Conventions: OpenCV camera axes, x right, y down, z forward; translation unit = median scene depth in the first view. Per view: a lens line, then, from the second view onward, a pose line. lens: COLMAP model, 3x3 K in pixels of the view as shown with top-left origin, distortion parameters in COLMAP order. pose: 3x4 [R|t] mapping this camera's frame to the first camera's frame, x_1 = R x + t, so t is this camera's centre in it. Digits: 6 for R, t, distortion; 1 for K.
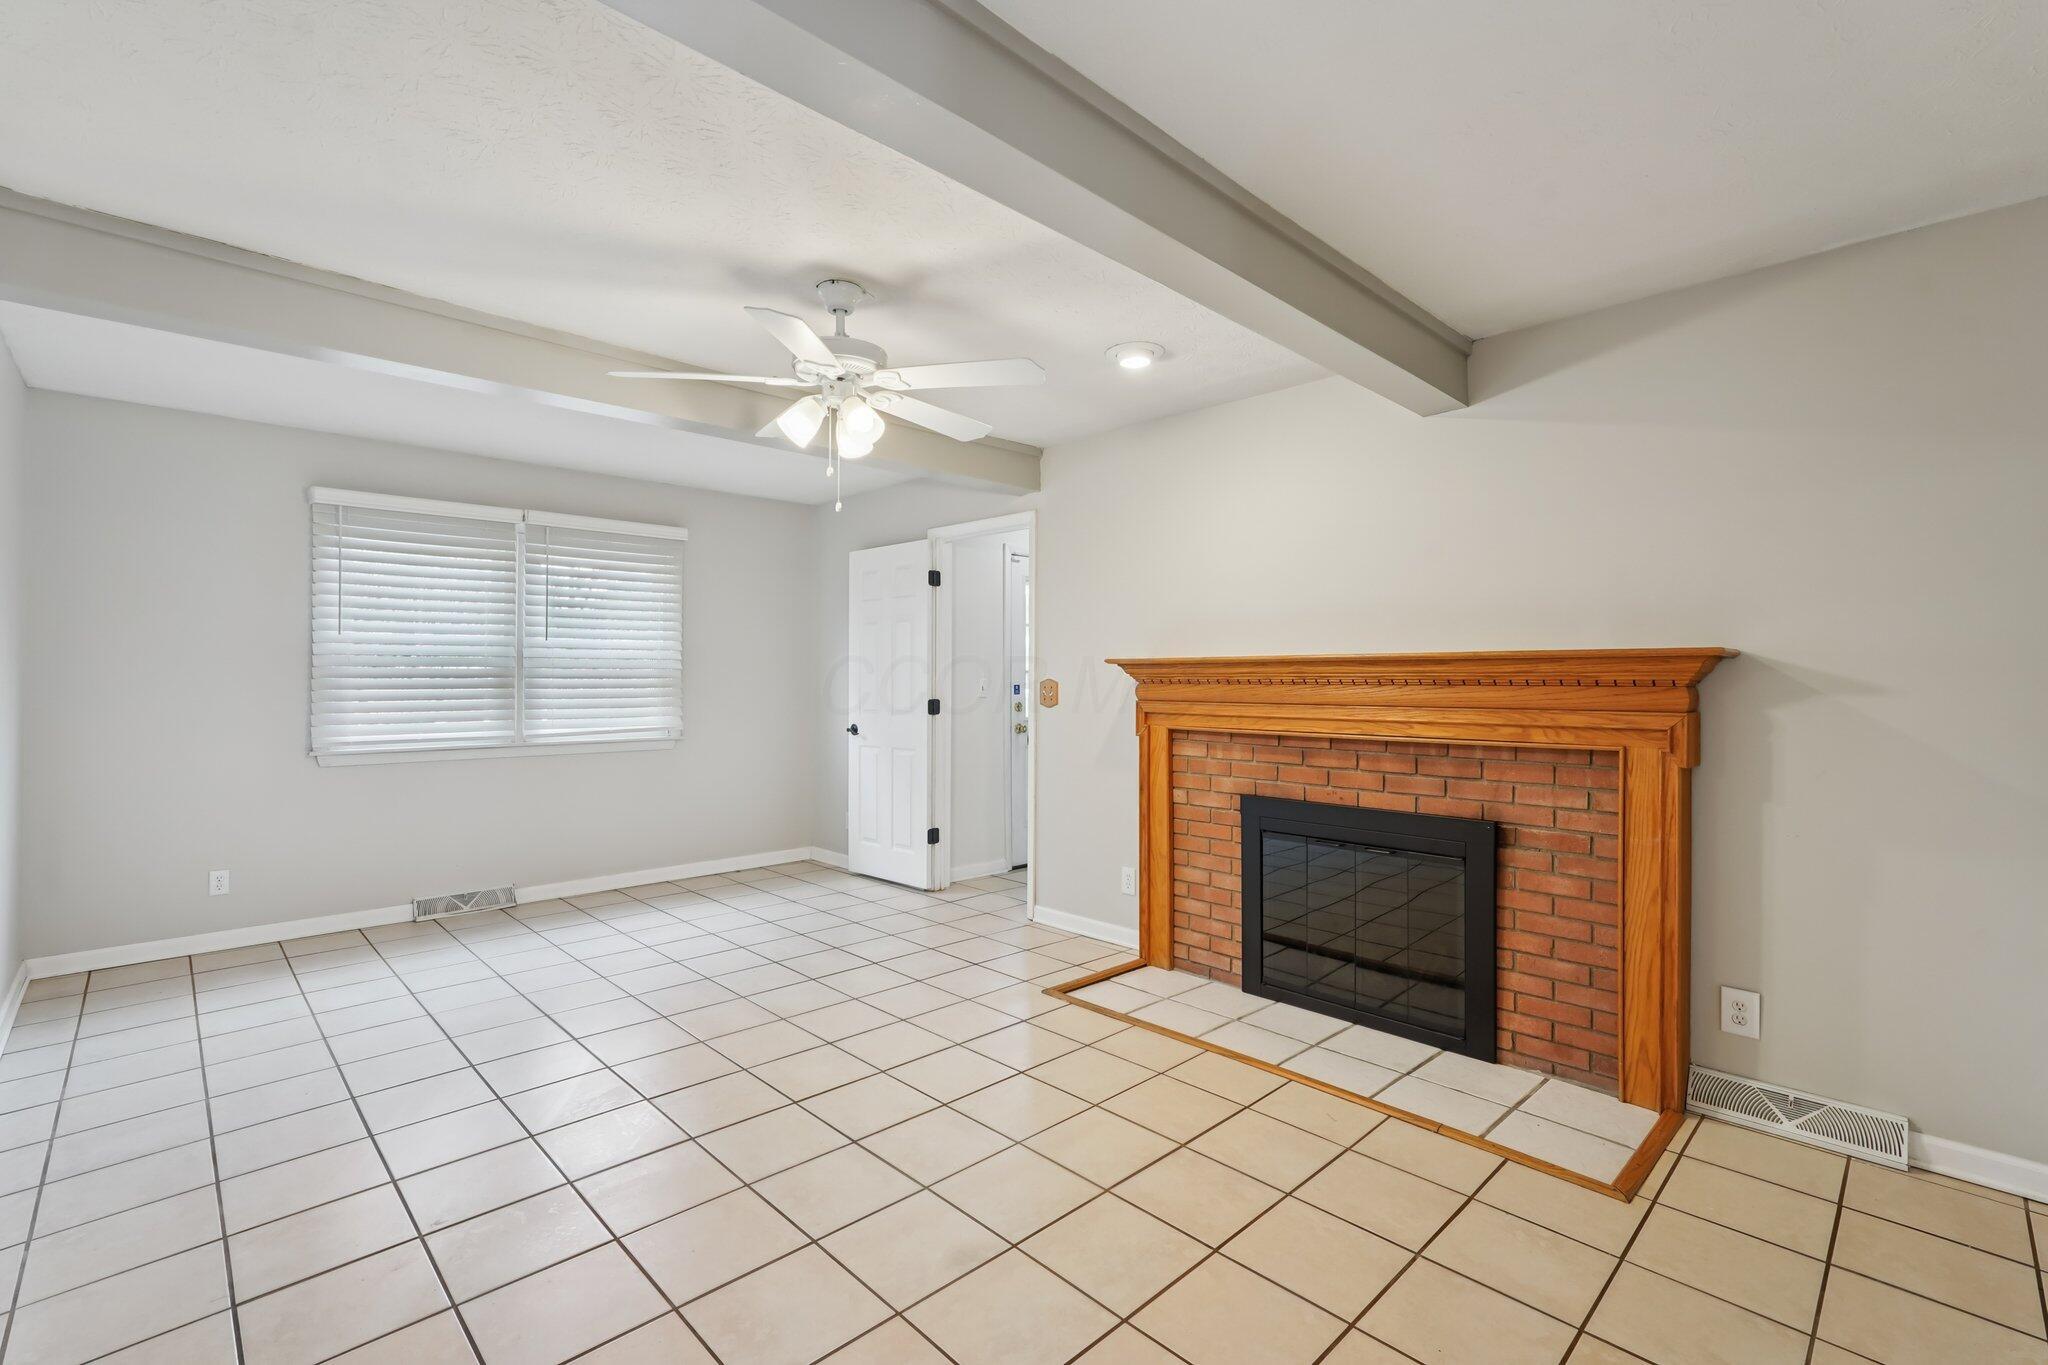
lens RADIAL K [[905.2, 0, 1024.4], [0, 905.2, 679.3], [0, 0, 1]] dist [-0.010080, 0.003331]
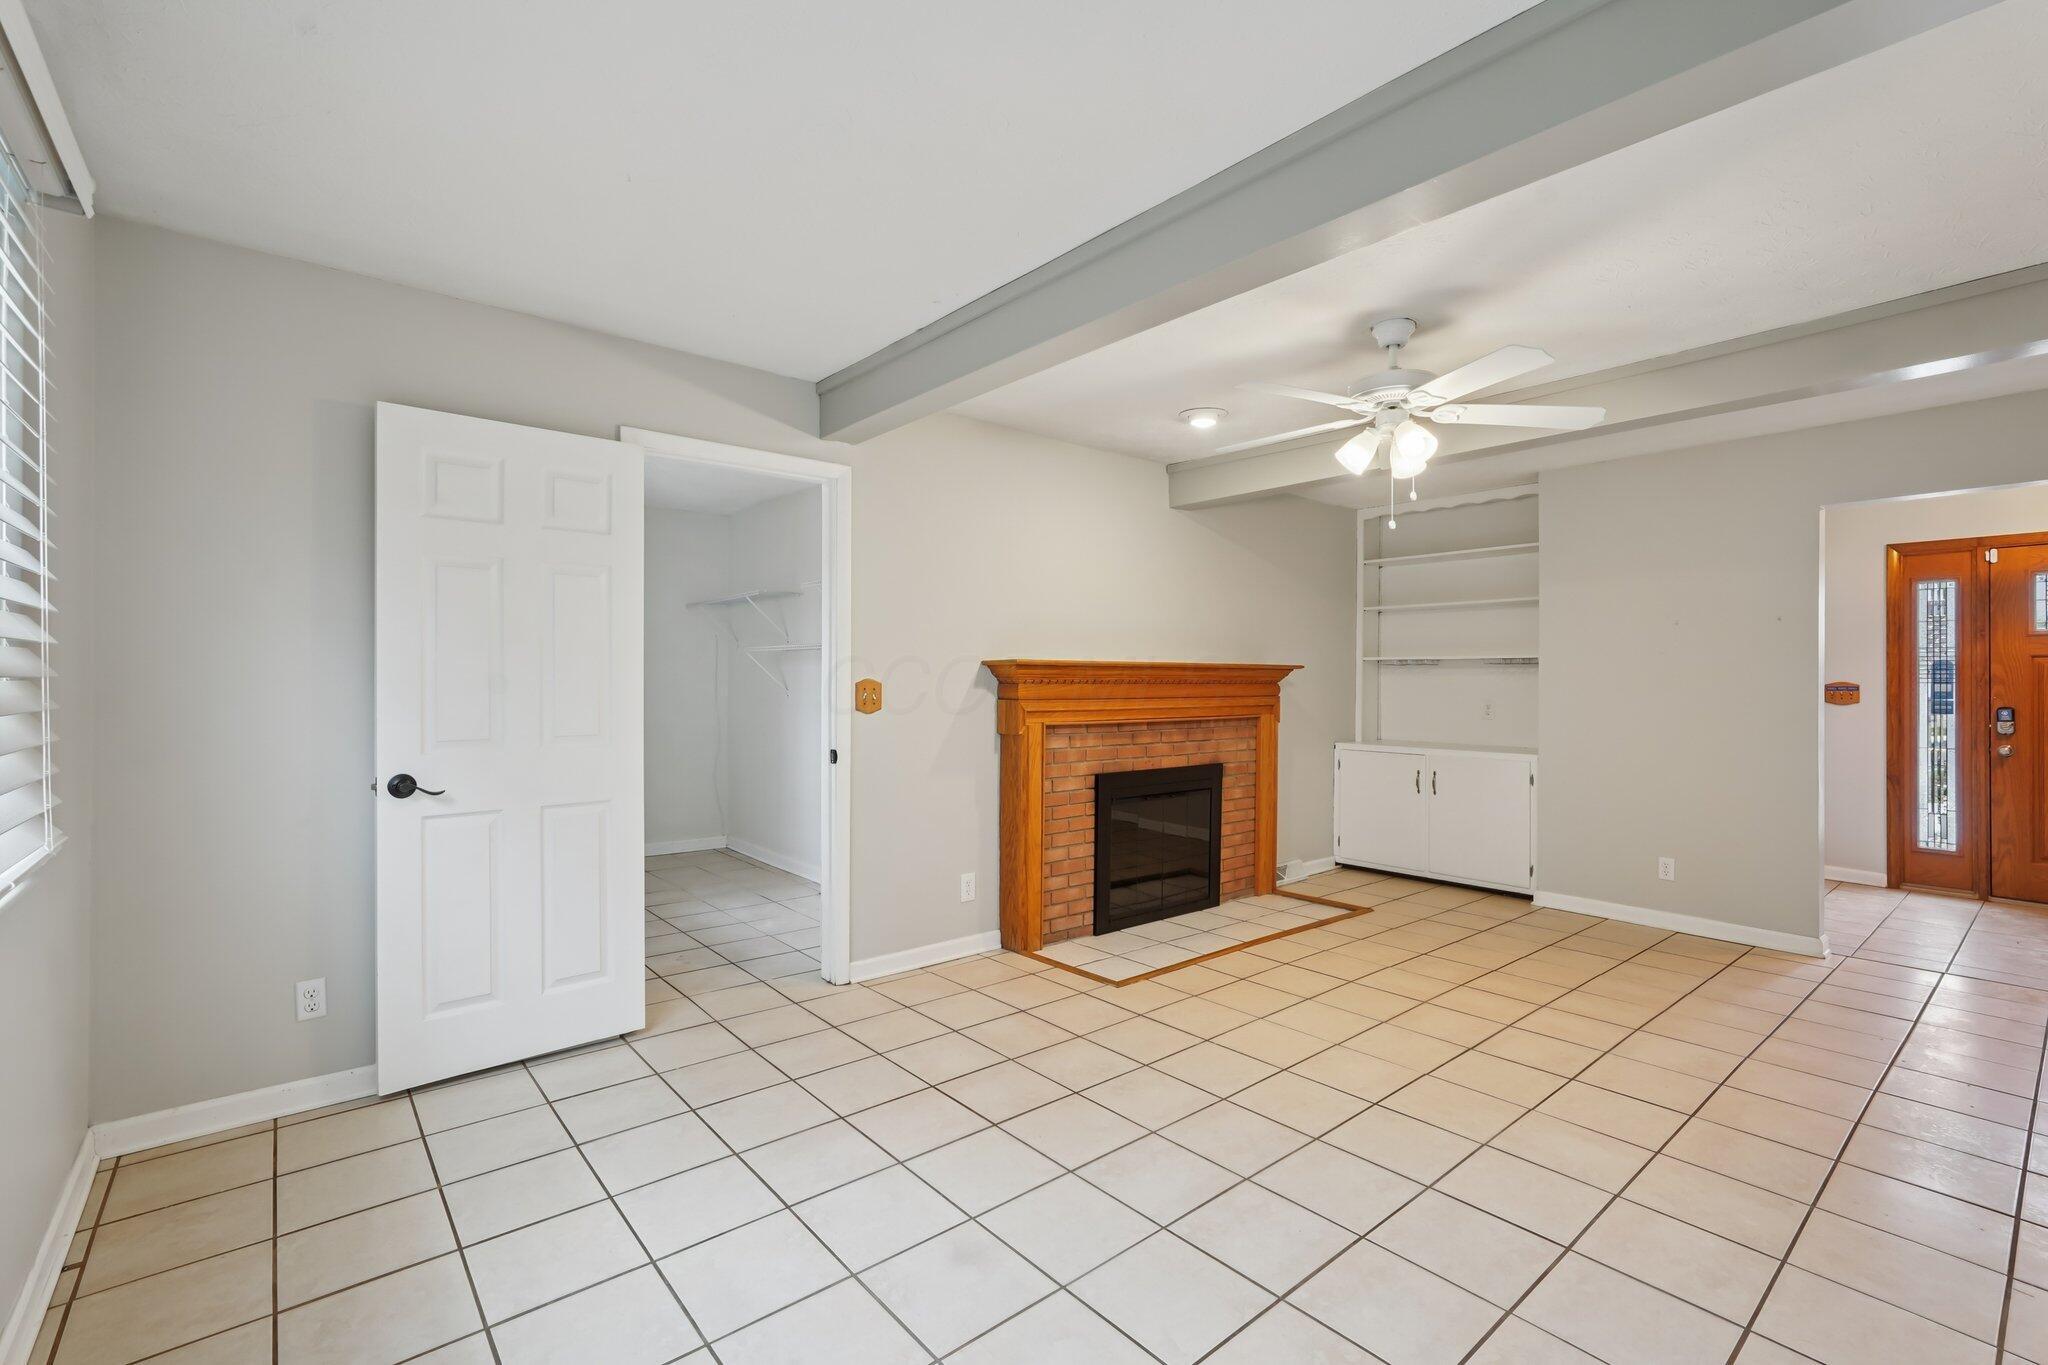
lens RADIAL K [[905.2, 0, 1027.0], [0, 905.2, 678.4], [0, 0, 1]] dist [-0.010080, 0.003331]
pose [[0.077162, -0.001594, 0.997017, -0.979146], [-0.003118, 0.999993, 0.001840, -0.003736], [-0.997014, -0.003251, 0.077156, 0.998411]]
